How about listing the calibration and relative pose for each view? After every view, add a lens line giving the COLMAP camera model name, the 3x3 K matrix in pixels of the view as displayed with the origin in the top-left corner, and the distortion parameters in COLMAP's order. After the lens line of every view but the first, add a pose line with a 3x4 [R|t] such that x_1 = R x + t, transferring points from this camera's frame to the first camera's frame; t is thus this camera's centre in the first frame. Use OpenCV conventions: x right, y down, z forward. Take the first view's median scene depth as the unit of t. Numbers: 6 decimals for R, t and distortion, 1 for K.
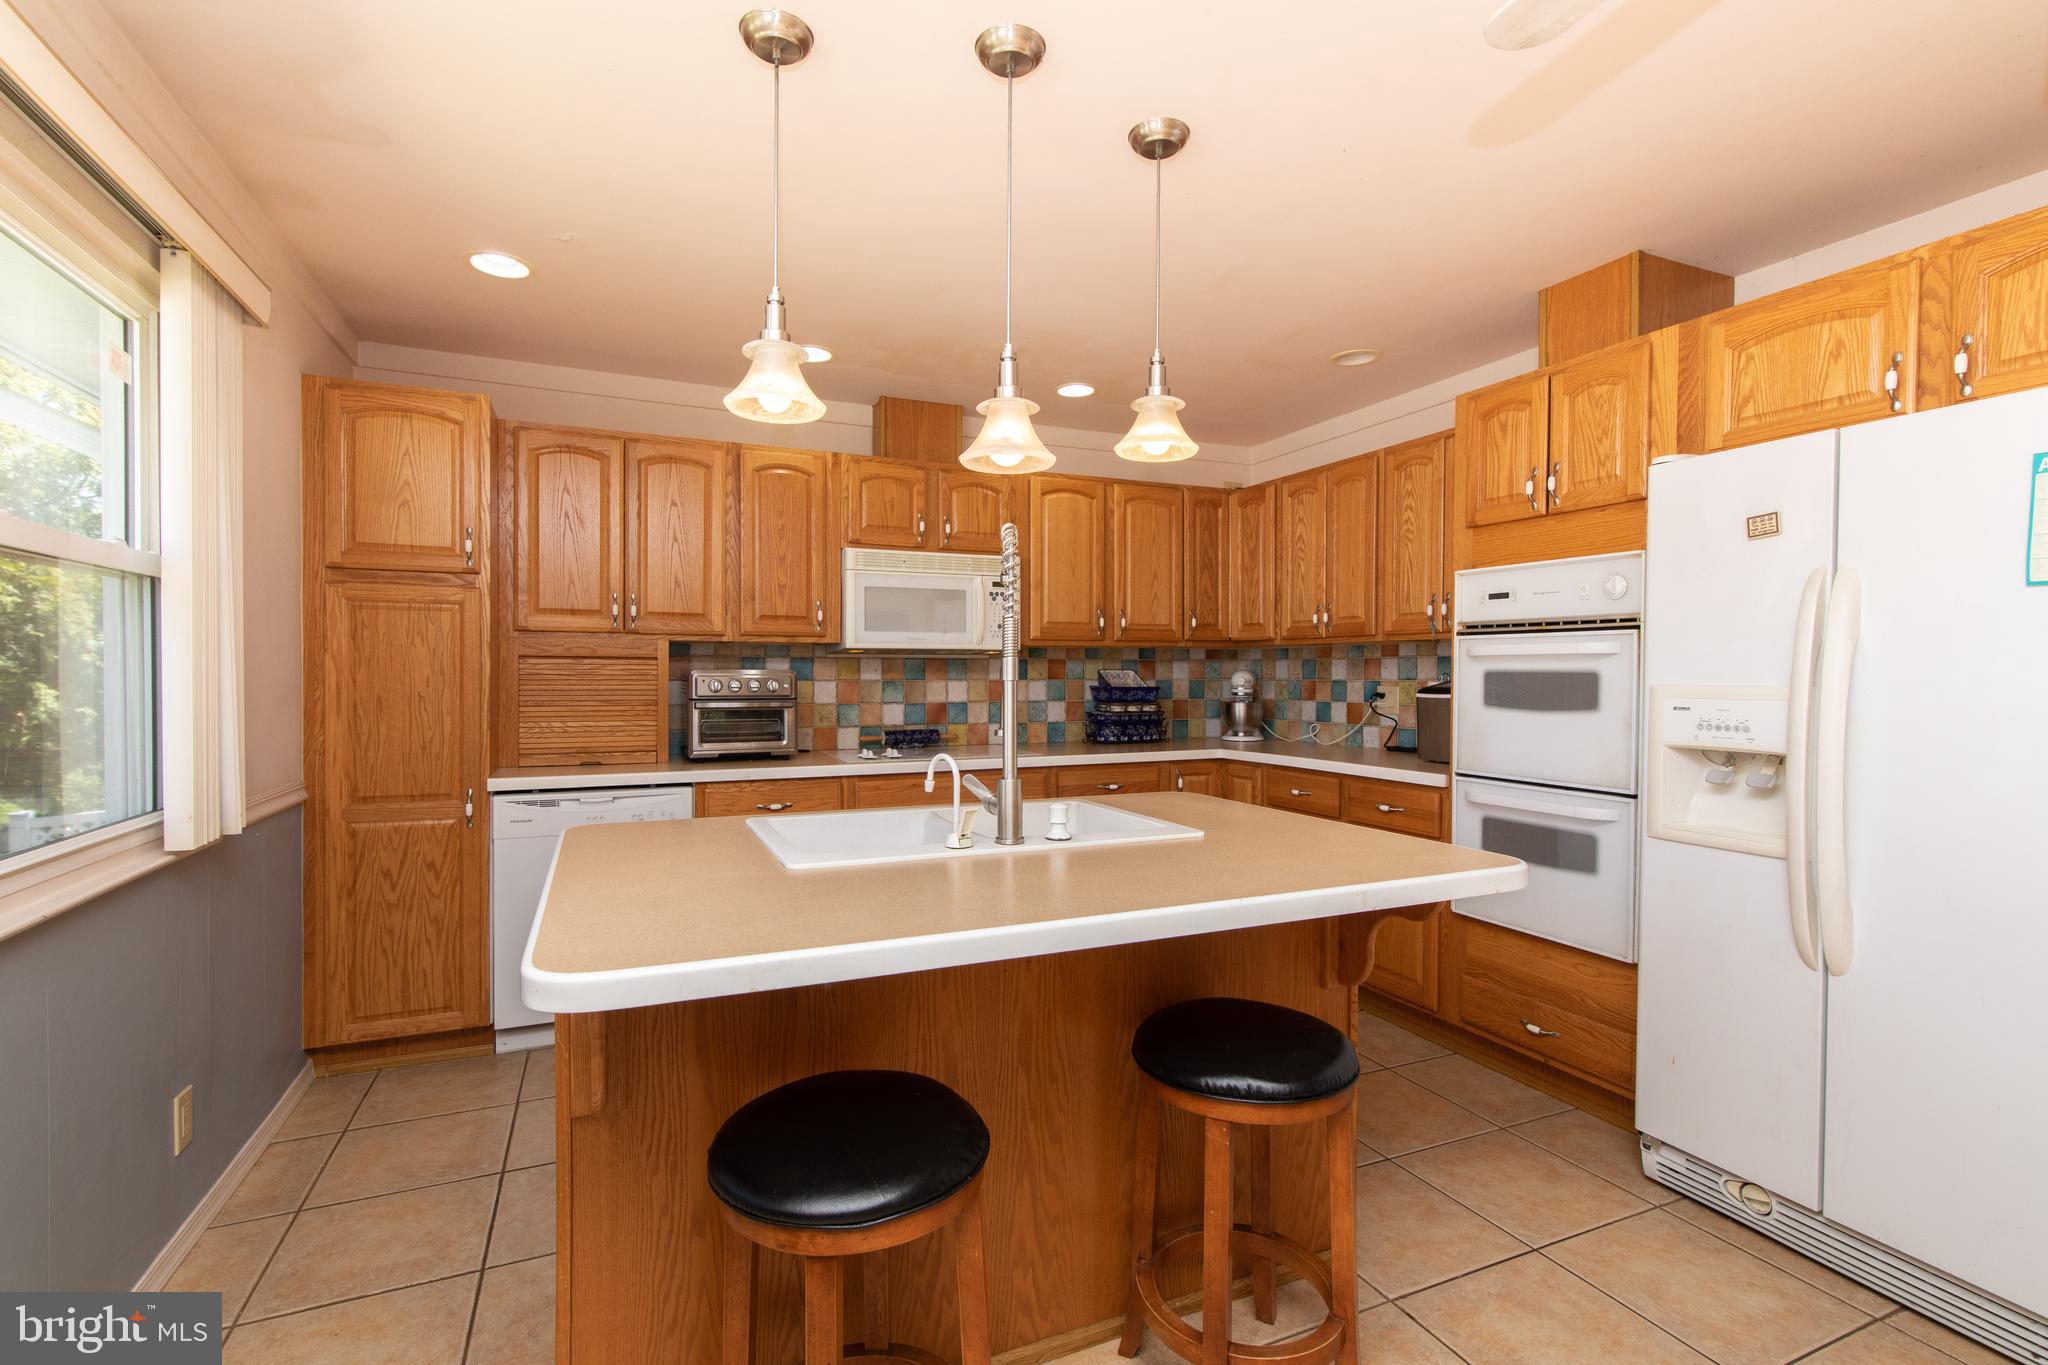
lens RADIAL K [[929.2, 0, 1018.3], [0, 929.2, 685.5], [0, 0, 1]] dist [0.001318, -0.000030]
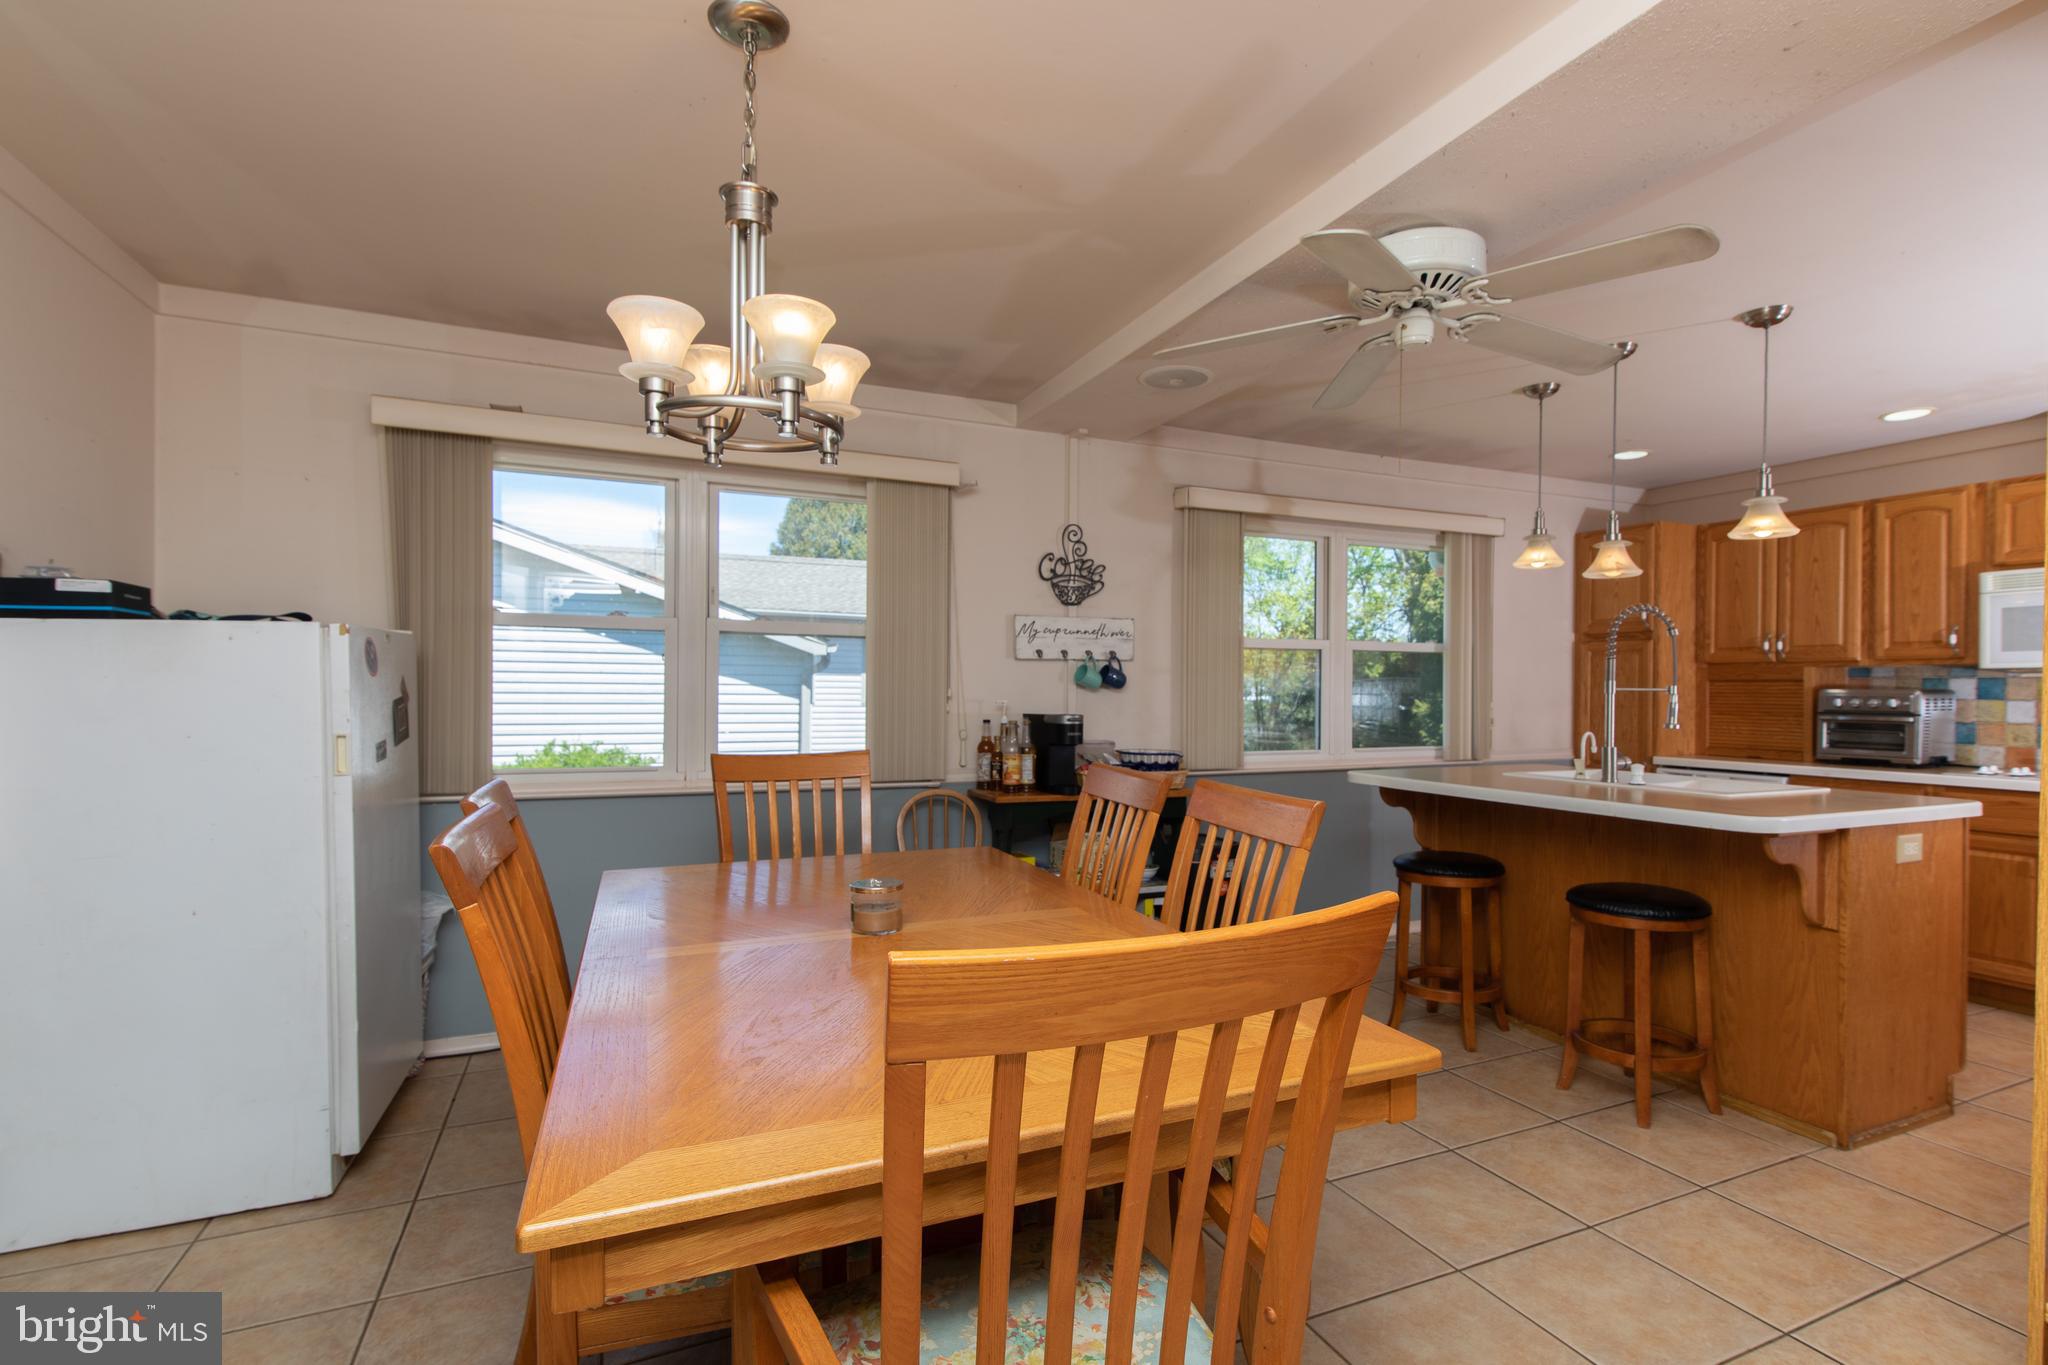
lens RADIAL K [[951.6, 0, 1067.6], [0, 951.6, 695.5], [0, 0, 1]] dist [-0.002490, -0.000578]
pose [[0.008532, 0.003145, -0.999959, 0.863214], [-0.019205, 0.999811, 0.002981, 0.006608], [0.999779, 0.019179, 0.008591, -0.038082]]
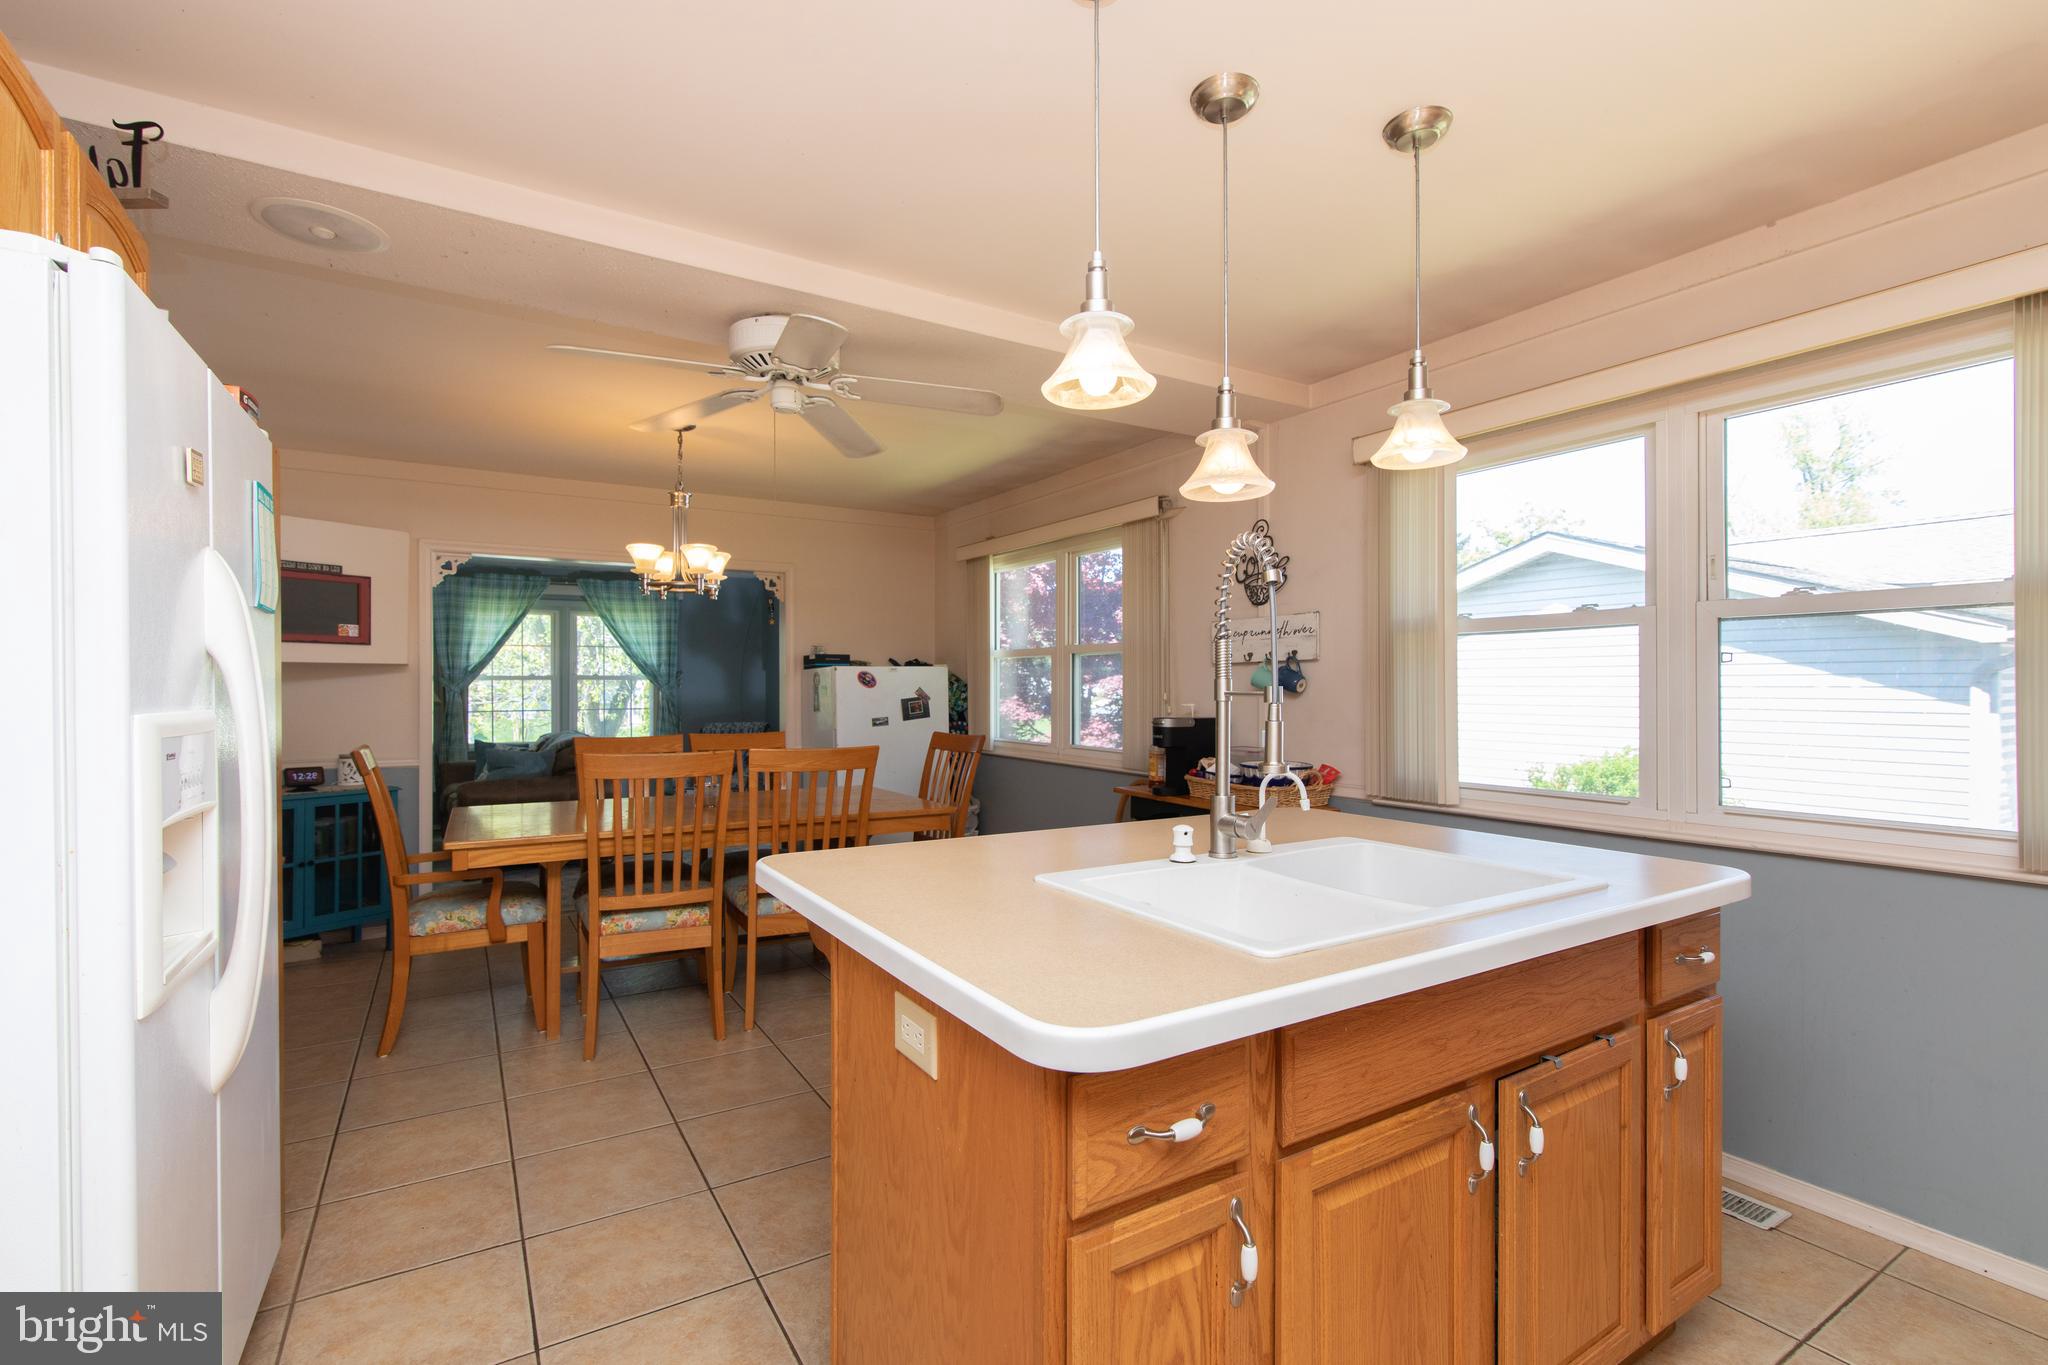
lens RADIAL K [[910.3, 0, 1023.0], [0, 910.3, 683.8], [0, 0, 1]] dist [-0.001403, -0.000254]
pose [[-0.989908, -0.004740, -0.141633, 0.164356], [-0.005890, 0.999953, 0.007700, -0.014113], [0.141590, 0.008457, -0.989889, 0.919591]]
